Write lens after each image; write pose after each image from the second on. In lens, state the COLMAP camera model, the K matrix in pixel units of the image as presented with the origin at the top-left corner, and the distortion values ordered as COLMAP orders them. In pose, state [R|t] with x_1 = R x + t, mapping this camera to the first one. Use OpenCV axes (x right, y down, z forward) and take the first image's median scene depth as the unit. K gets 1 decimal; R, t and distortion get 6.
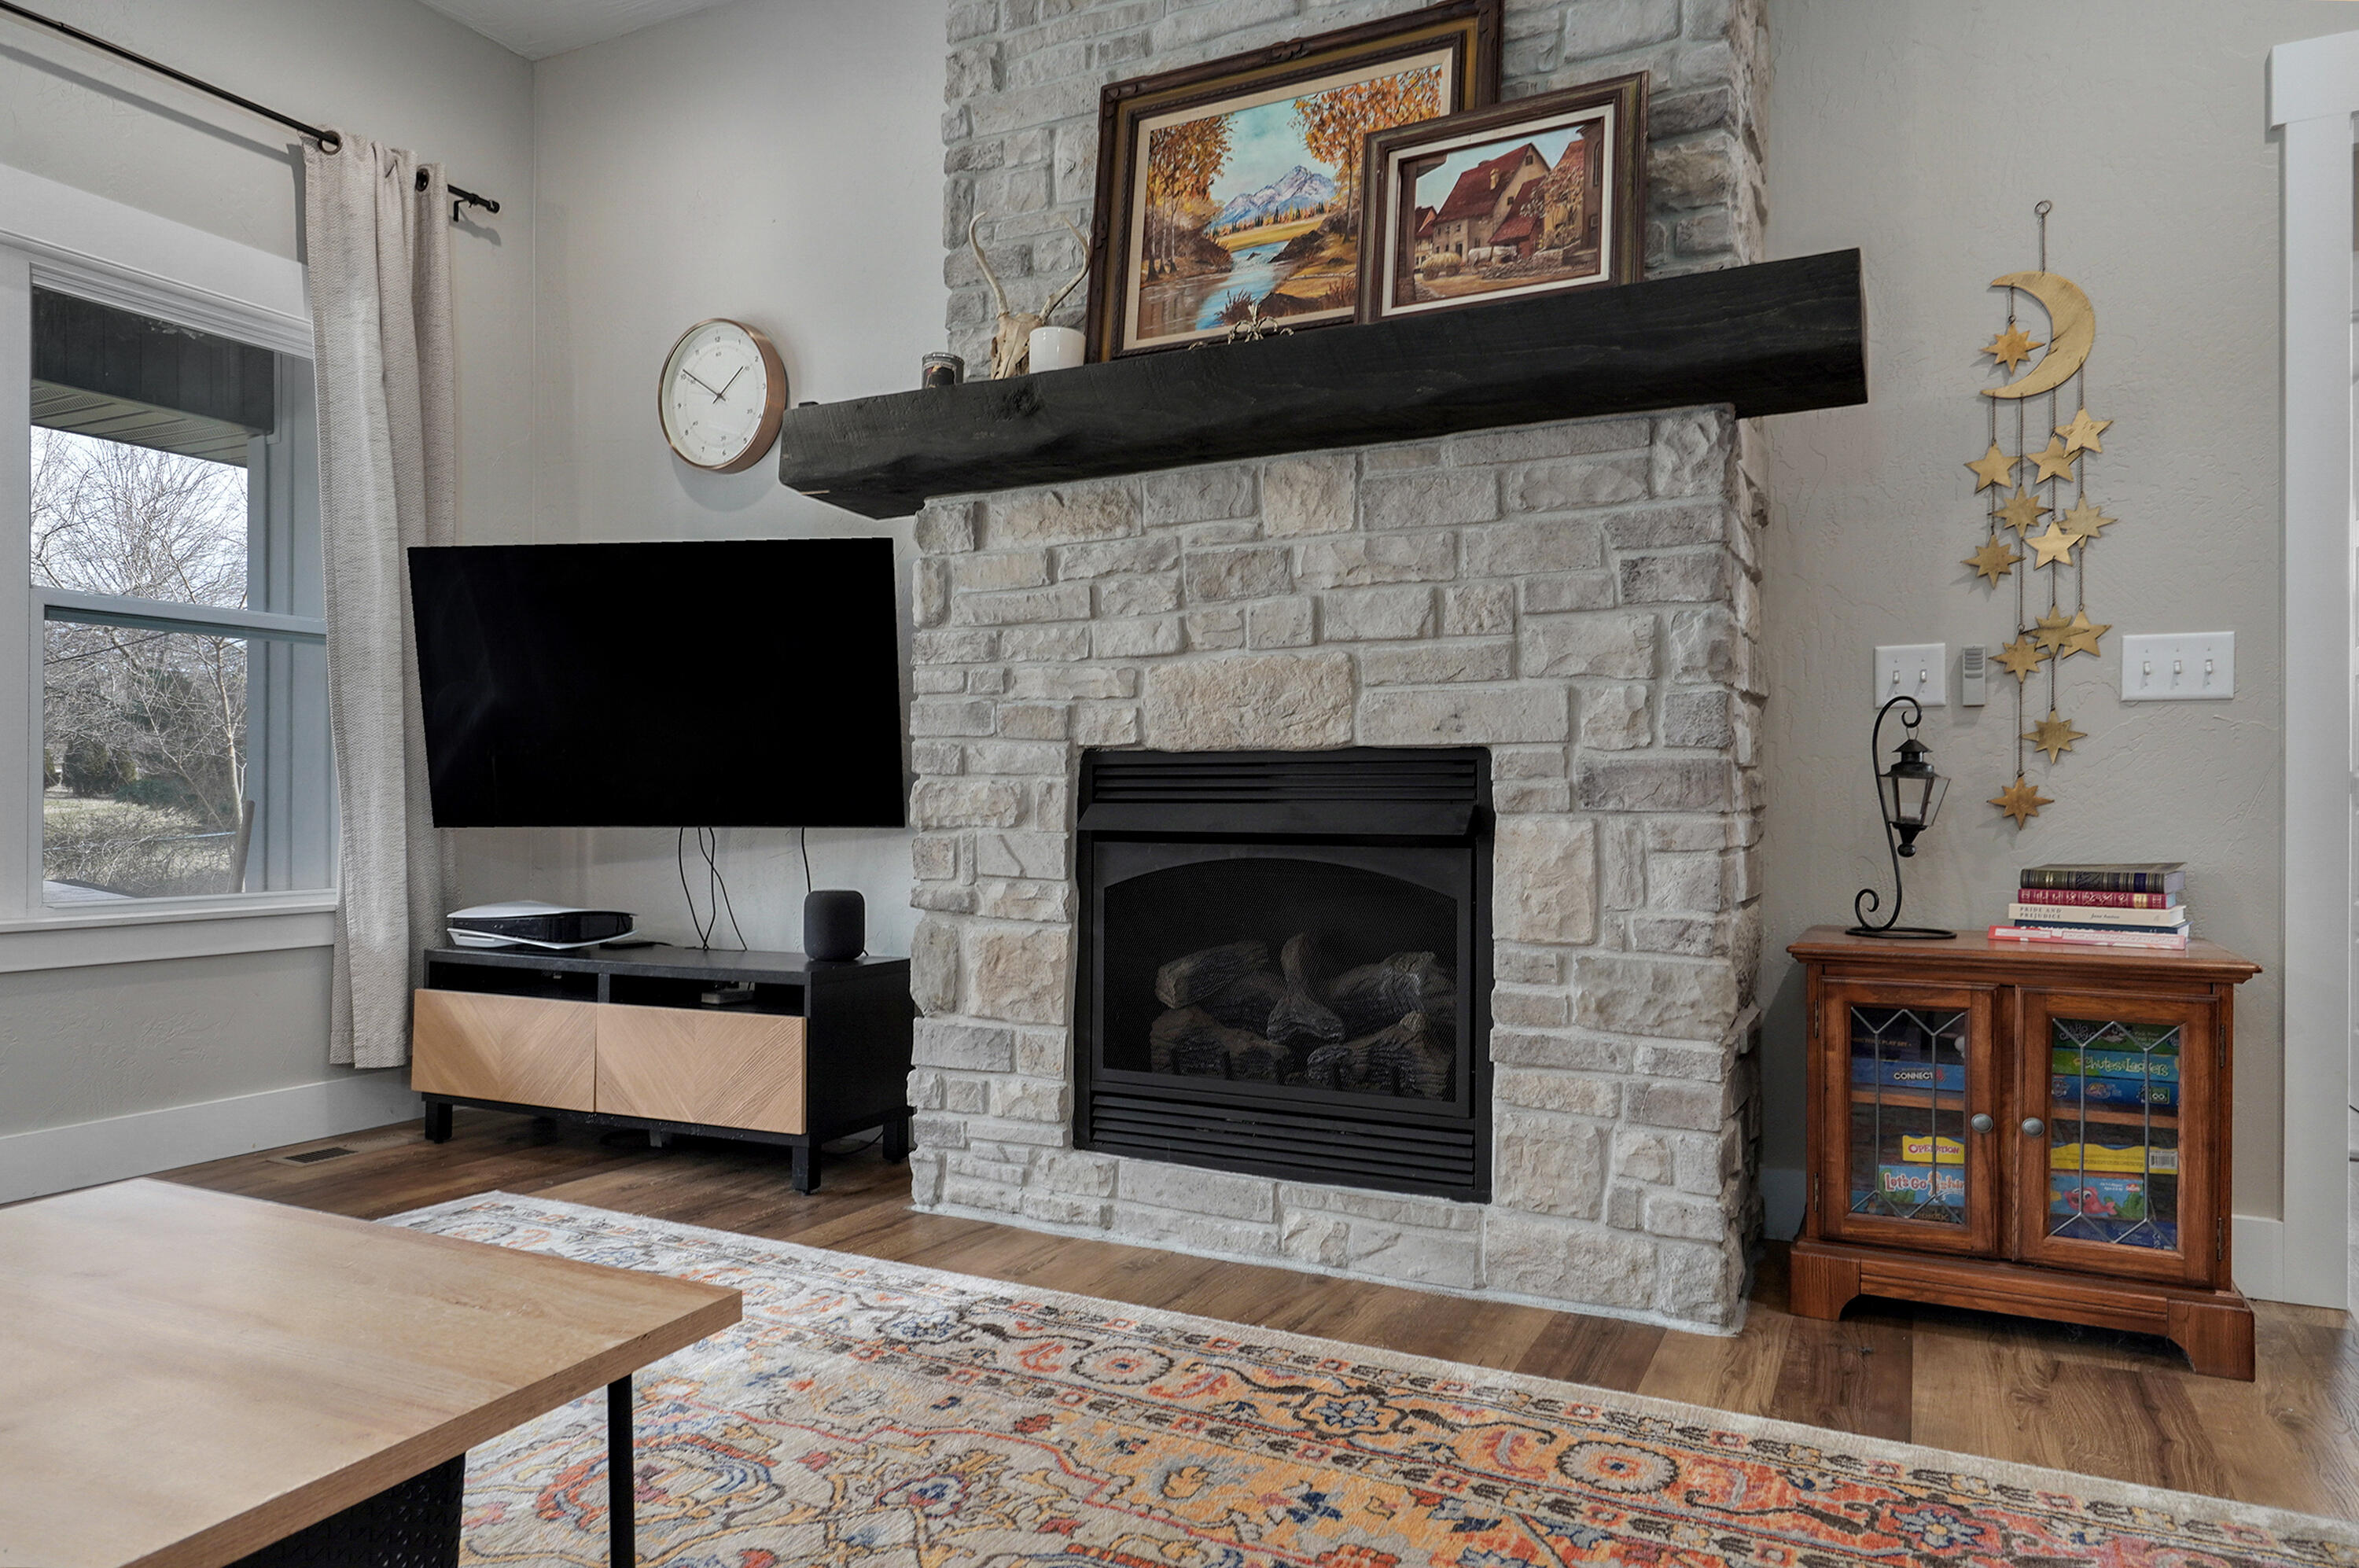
lens RADIAL K [[1477.8, 0, 1190.6], [0, 1477.8, 805.4], [0, 0, 1]] dist [-0.002188, 0.000116]
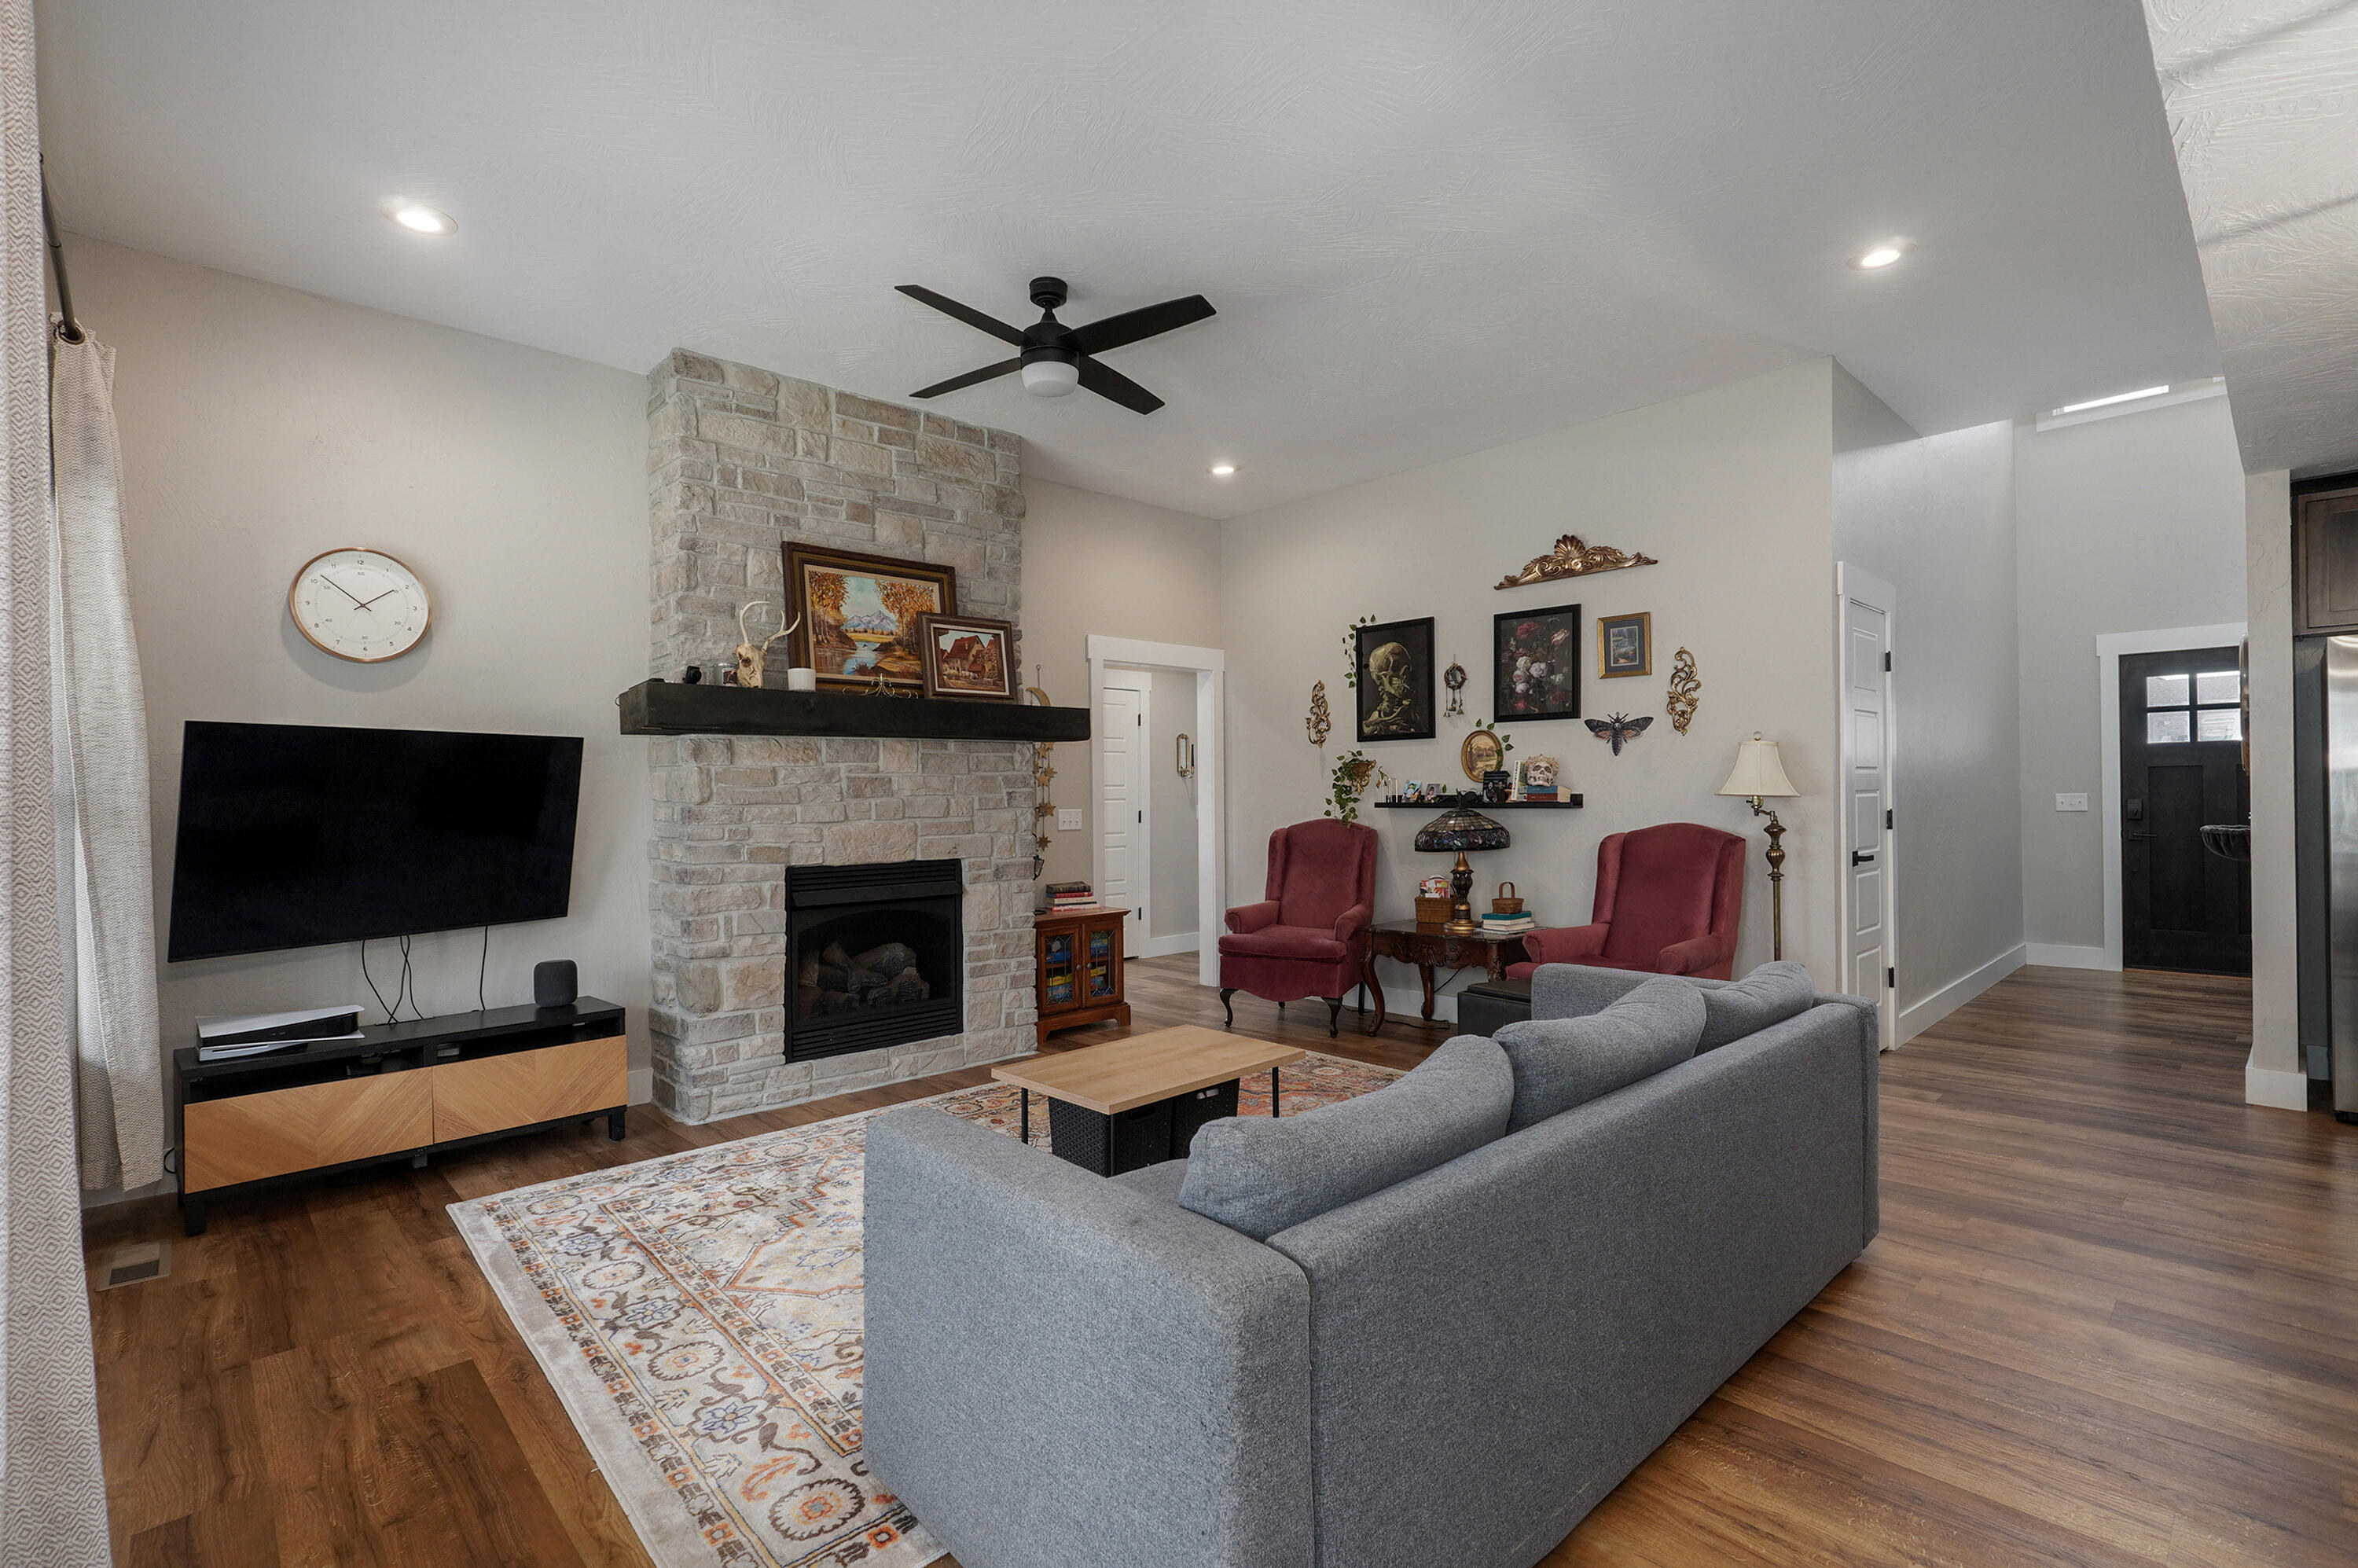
lens RADIAL K [[1051.9, 0, 1172.8], [0, 1051.9, 796.4], [0, 0, 1]] dist [-0.005524, 0.000616]
pose [[0.349075, -0.006444, 0.937072, -1.334812], [0.012344, 0.999921, 0.002278, -0.141101], [-0.937013, 0.010772, 0.349127, -0.004744]]
